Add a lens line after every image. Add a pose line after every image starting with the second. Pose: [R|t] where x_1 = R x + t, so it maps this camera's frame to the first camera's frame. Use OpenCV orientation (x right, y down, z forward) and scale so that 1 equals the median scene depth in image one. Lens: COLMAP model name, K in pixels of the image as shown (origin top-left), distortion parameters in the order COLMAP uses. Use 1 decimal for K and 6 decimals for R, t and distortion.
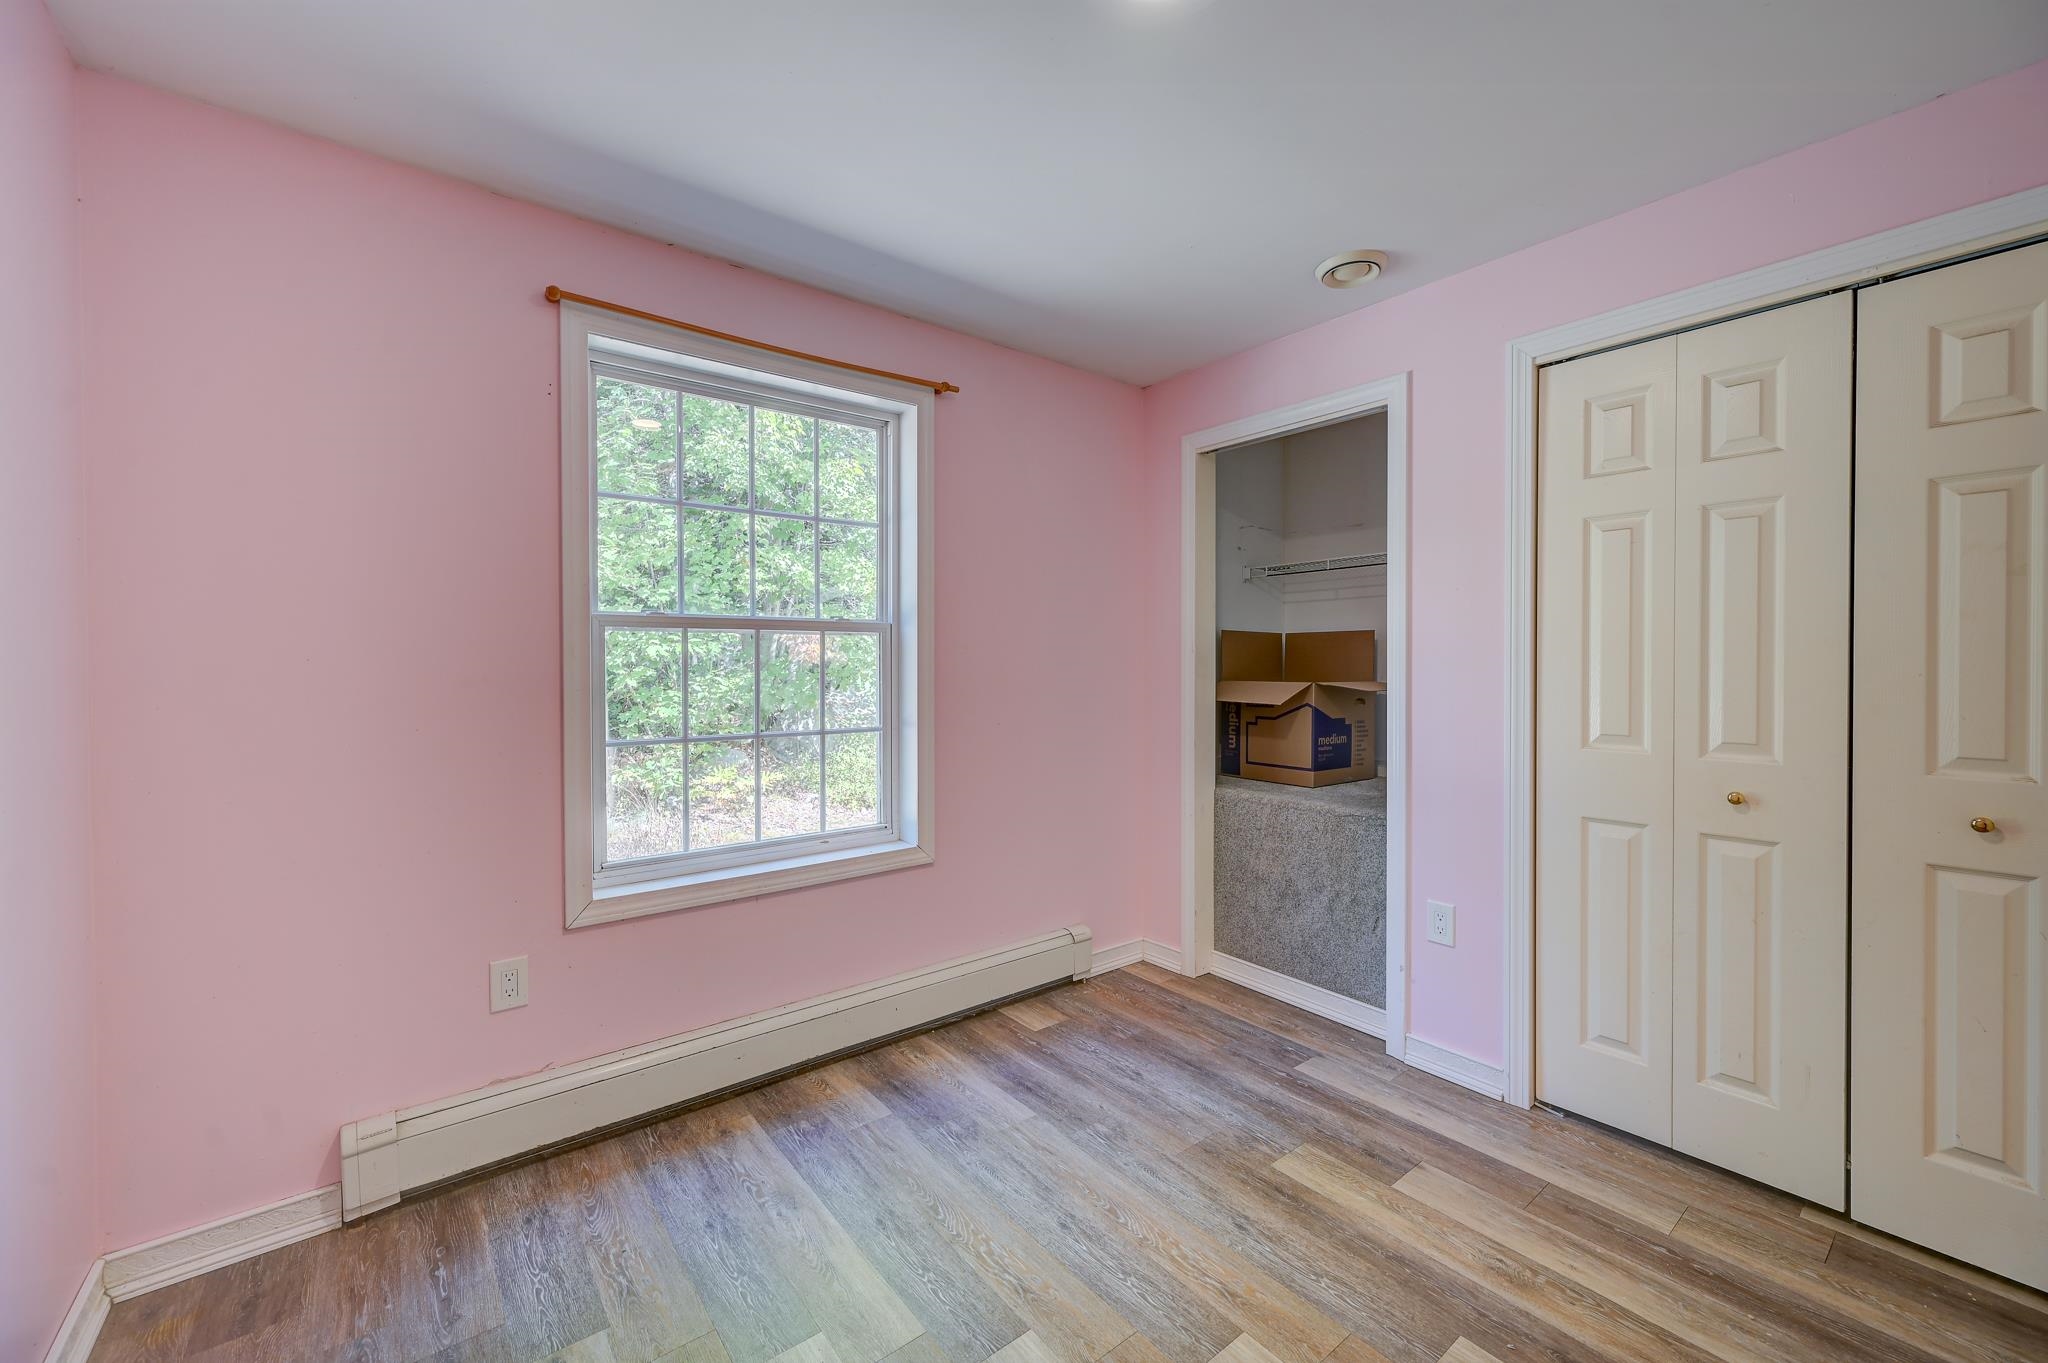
lens RADIAL K [[805.4, 0, 1027.5], [0, 805.4, 679.1], [0, 0, 1]] dist [0.008292, 0.000091]
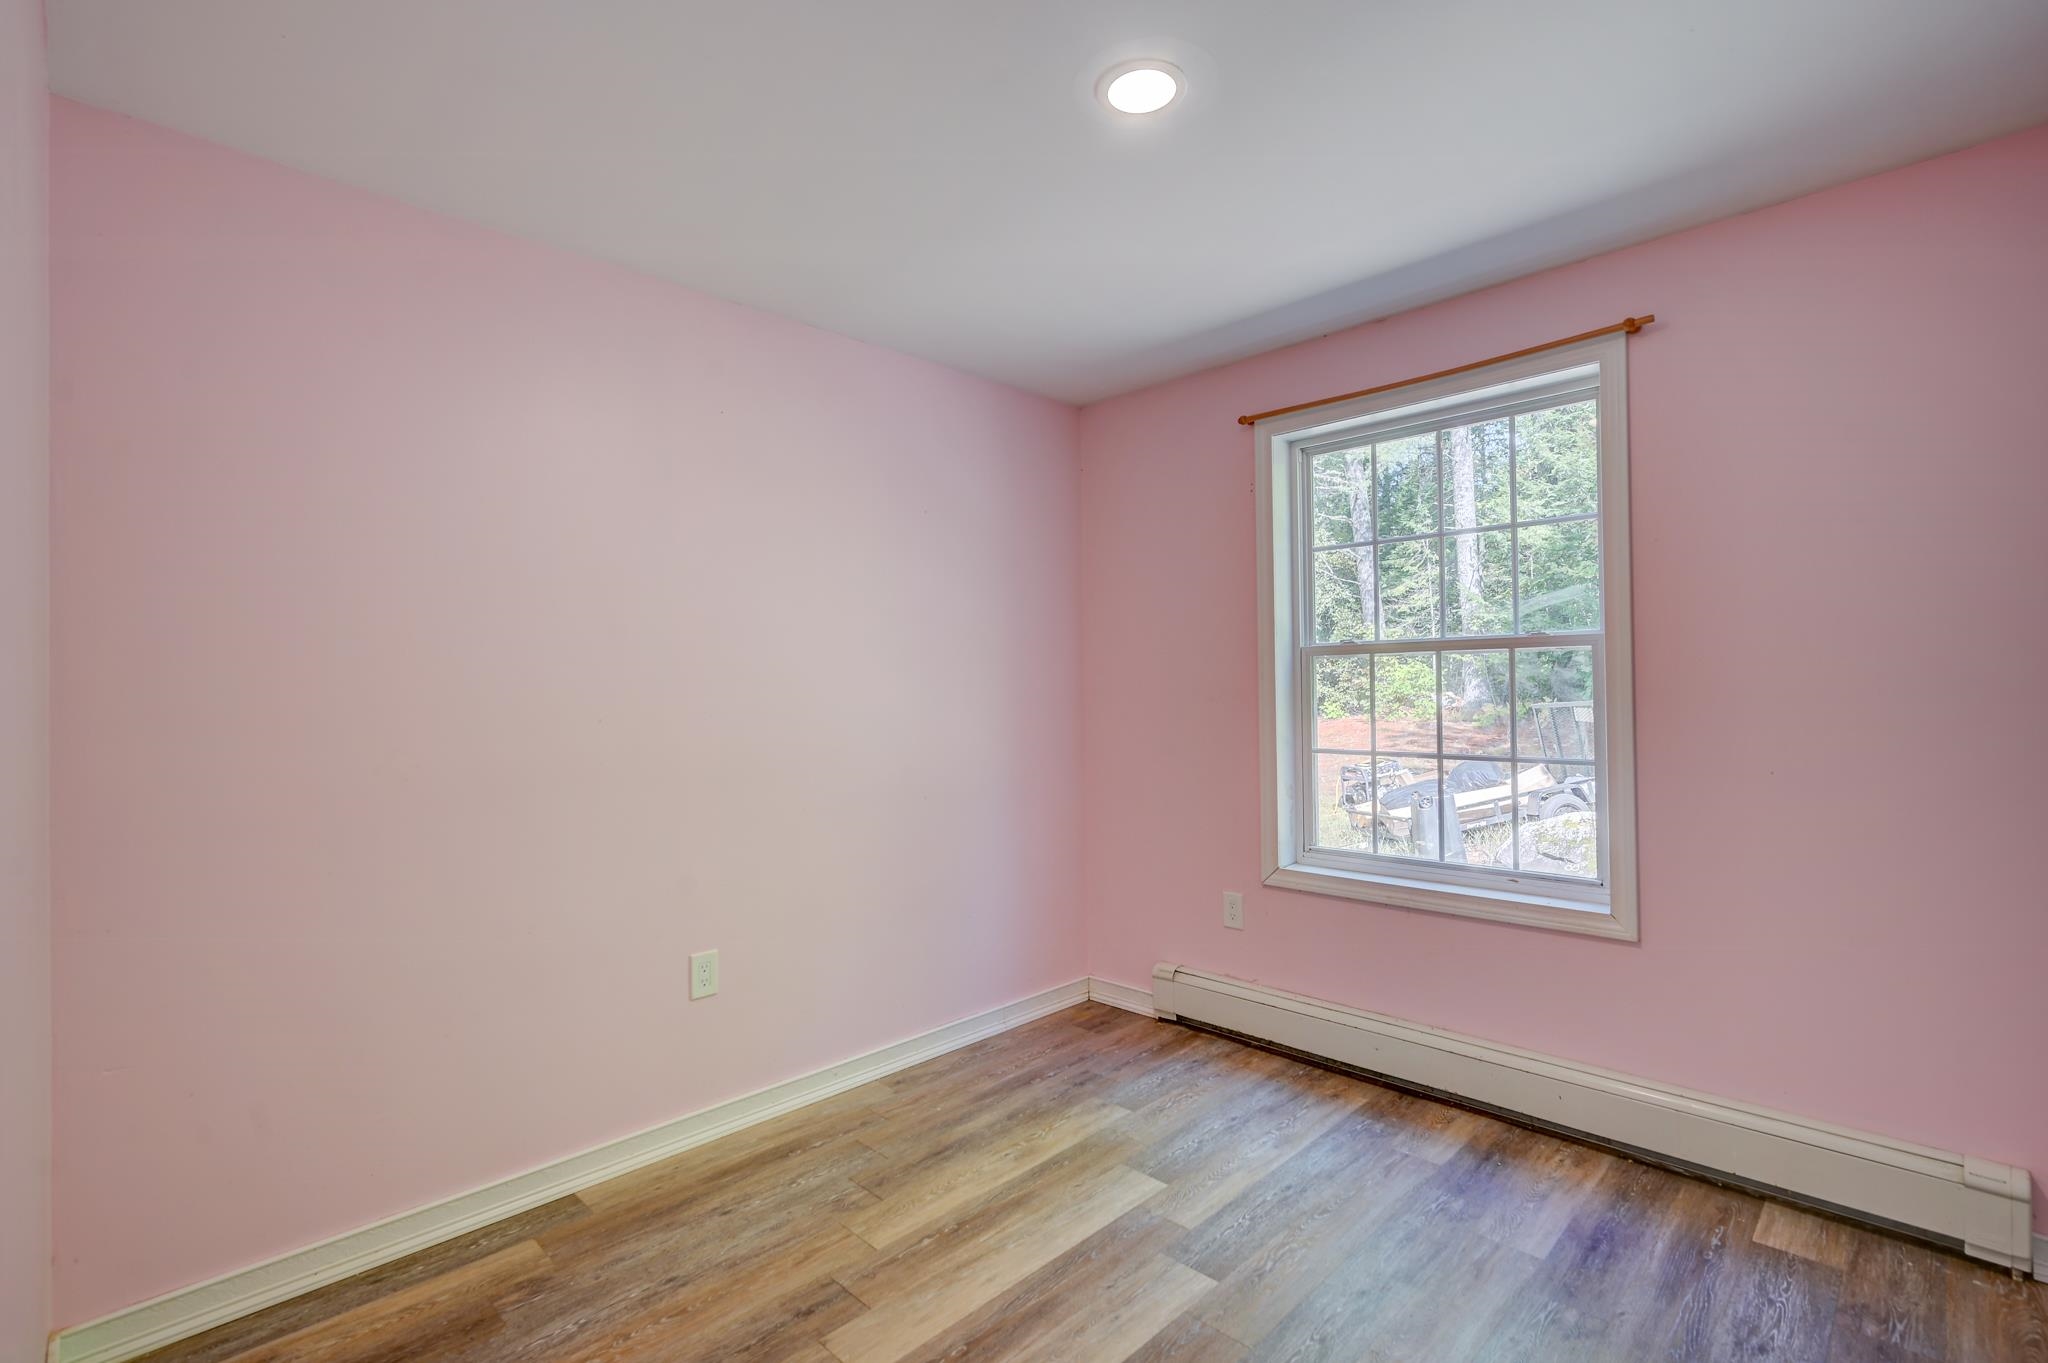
lens RADIAL K [[938.9, 0, 1026.0], [0, 938.9, 678.0], [0, 0, 1]] dist [0.002386, 0.000731]
pose [[0.128395, -0.005241, -0.991709, 0.839571], [-0.006356, 0.999961, -0.006107, -0.018374], [0.991703, 0.007087, 0.128356, 0.369143]]
